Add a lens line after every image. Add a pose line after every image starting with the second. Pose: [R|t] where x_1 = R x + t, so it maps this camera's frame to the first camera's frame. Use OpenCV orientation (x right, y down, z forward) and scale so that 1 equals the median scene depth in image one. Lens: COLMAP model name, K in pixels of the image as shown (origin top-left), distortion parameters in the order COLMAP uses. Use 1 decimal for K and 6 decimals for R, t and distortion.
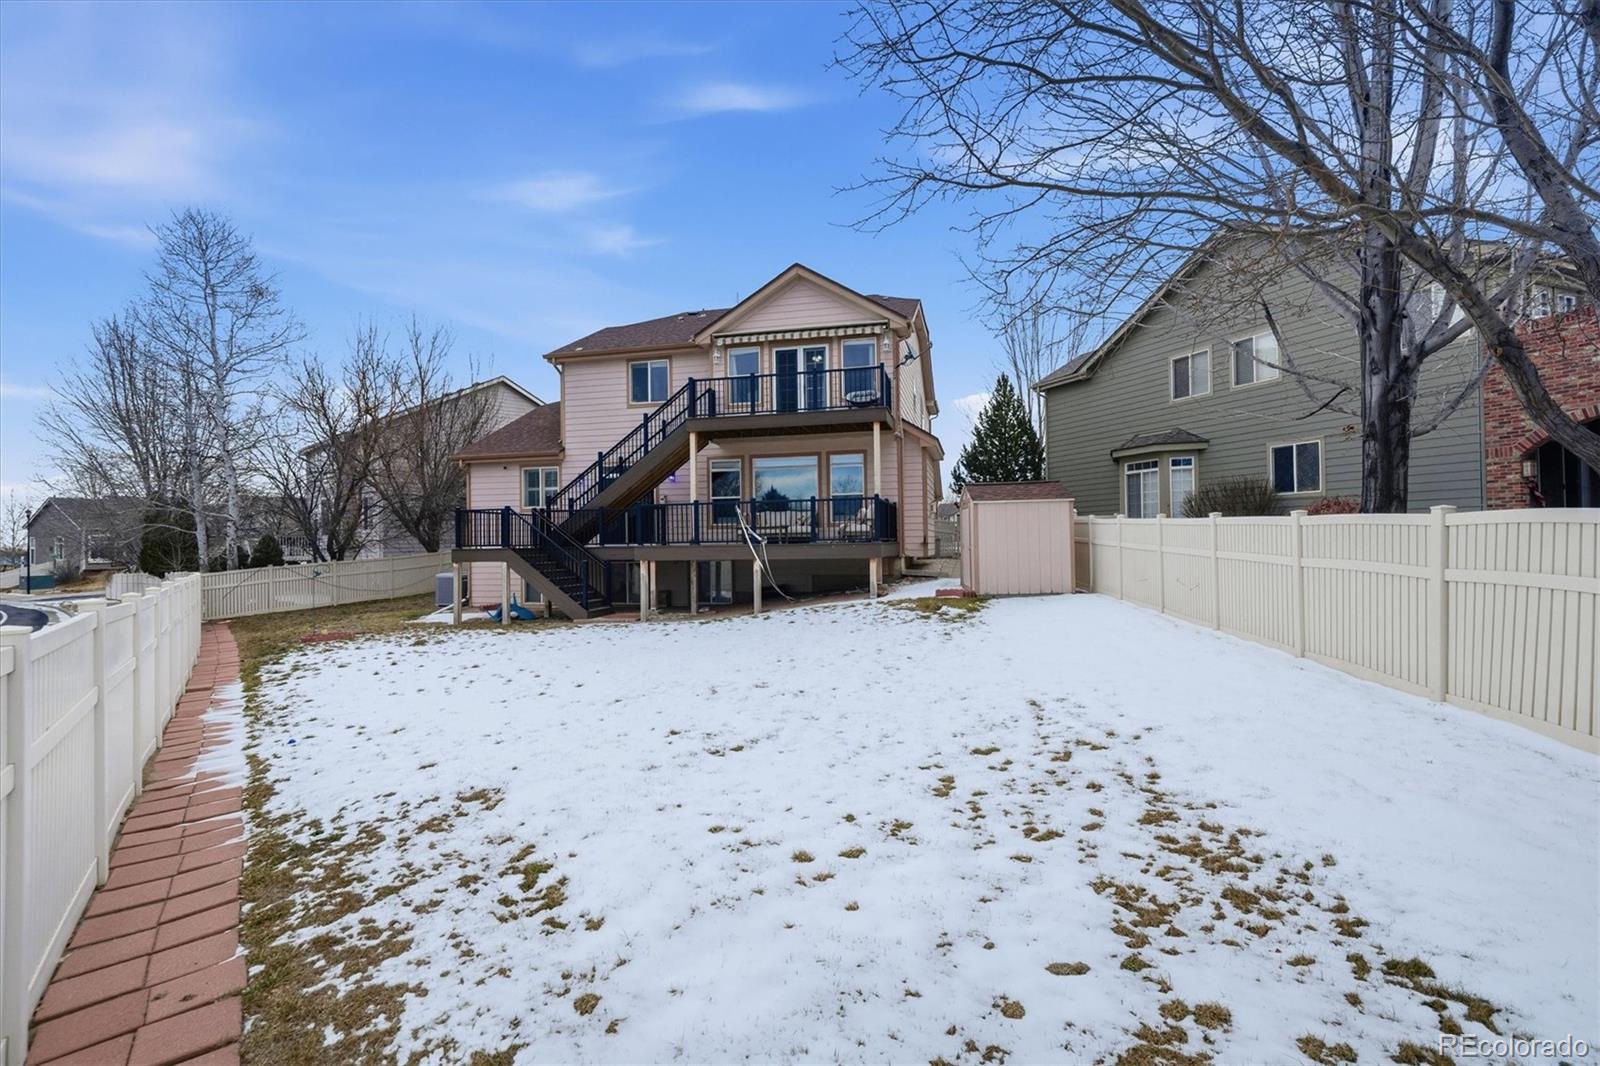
lens RADIAL K [[724.6, 0, 800.0], [0, 724.6, 533.0], [0, 0, 1]] dist [0.001348, 0.000150]
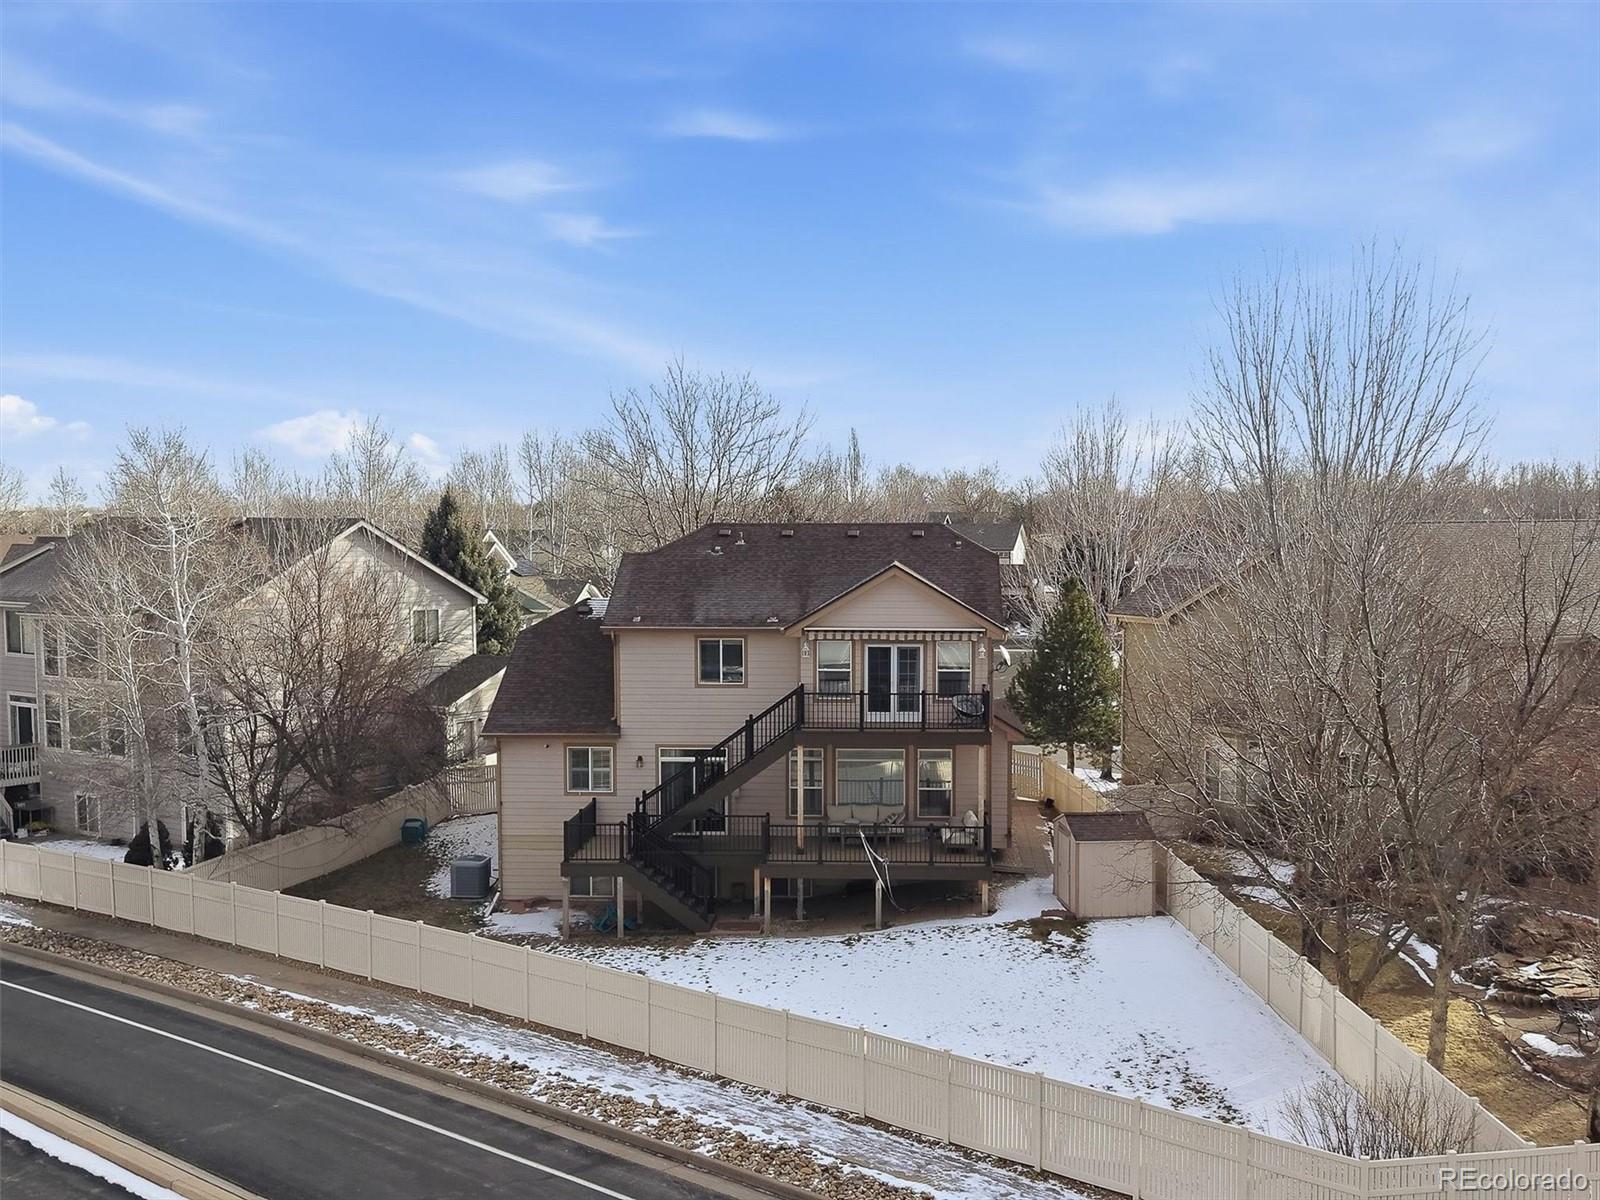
lens RADIAL K [[1974.6, 0, 757.9], [0, 1974.6, 603.6], [0, 0, 1]] dist [0.179188, -0.532205]
pose [[0.984020, -0.002969, 0.178035, -0.658452], [-0.014720, 0.995082, 0.097957, -0.570913], [-0.177450, -0.099012, 0.979136, -1.593757]]
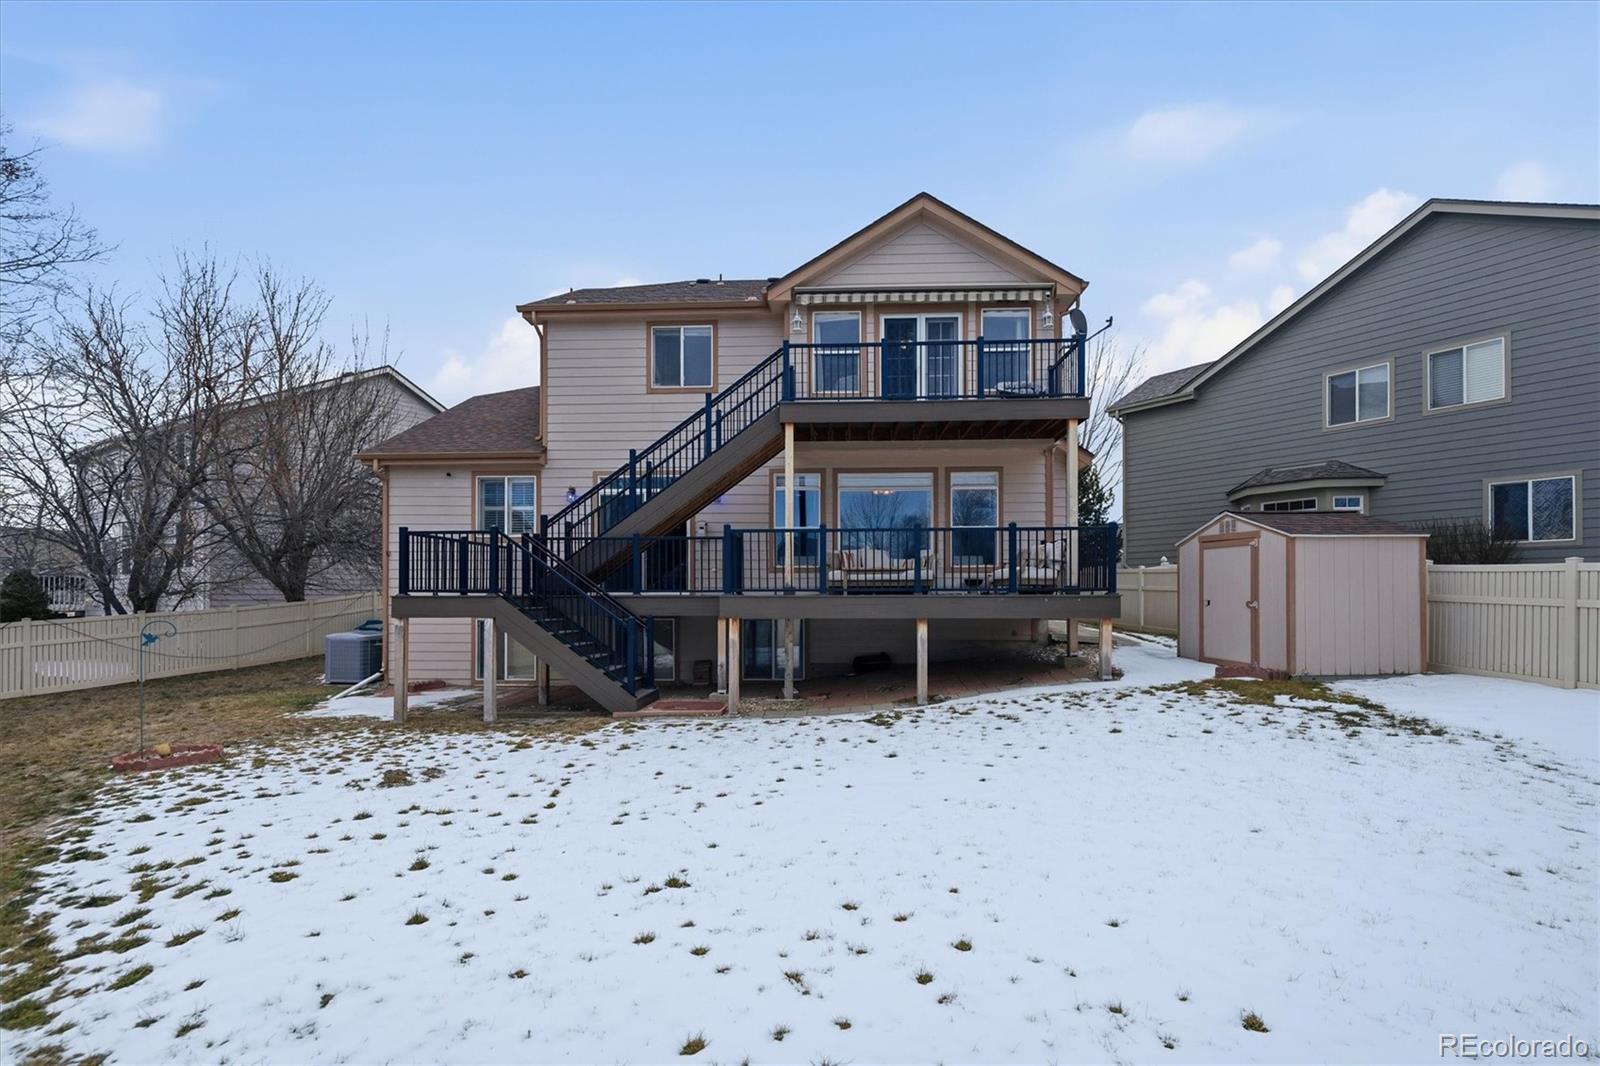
lens RADIAL K [[727.8, 0, 773.3], [0, 727.8, 590.1], [0, 0, 1]] dist [0.002199, 0.000723]
pose [[0.983532, 0.016265, 0.180001, -0.261195], [-0.016473, 0.999864, -0.000341, 0.011828], [-0.179982, -0.002630, 0.983666, 0.328832]]
